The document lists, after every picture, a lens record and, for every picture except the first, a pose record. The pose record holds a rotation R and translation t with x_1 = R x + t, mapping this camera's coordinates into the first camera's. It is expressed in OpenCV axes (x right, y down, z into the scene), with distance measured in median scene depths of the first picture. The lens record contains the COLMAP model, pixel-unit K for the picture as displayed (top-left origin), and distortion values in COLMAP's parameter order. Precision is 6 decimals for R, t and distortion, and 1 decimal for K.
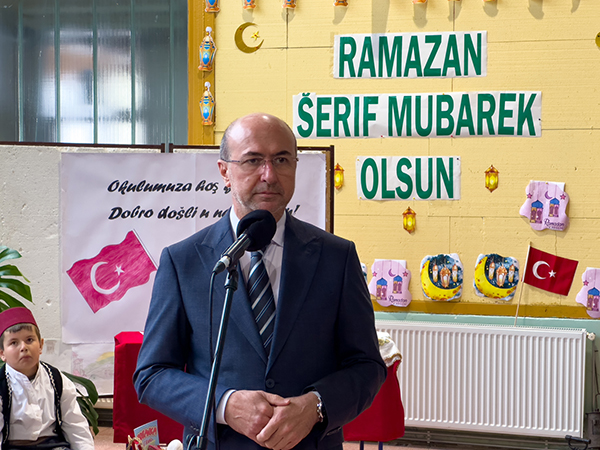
lens RADIAL K [[1336.0, 0, 299.0], [0, 1336.0, 225.9], [0, 0, 1]] dist [0.083654, 0.000000]
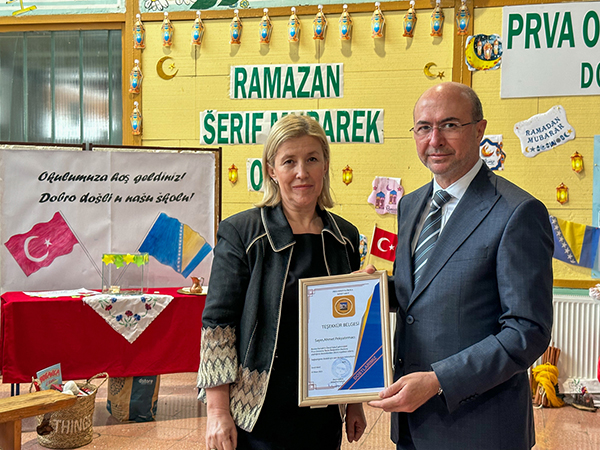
lens RADIAL K [[901.2, 0, 301.0], [0, 901.2, 223.9], [0, 0, 1]] dist [0.030308, 0.000000]
pose [[0.998290, 0.003950, 0.058325, 0.046781], [-0.004224, 0.999981, 0.004571, 0.008774], [-0.058306, -0.004810, 0.998287, 0.114738]]
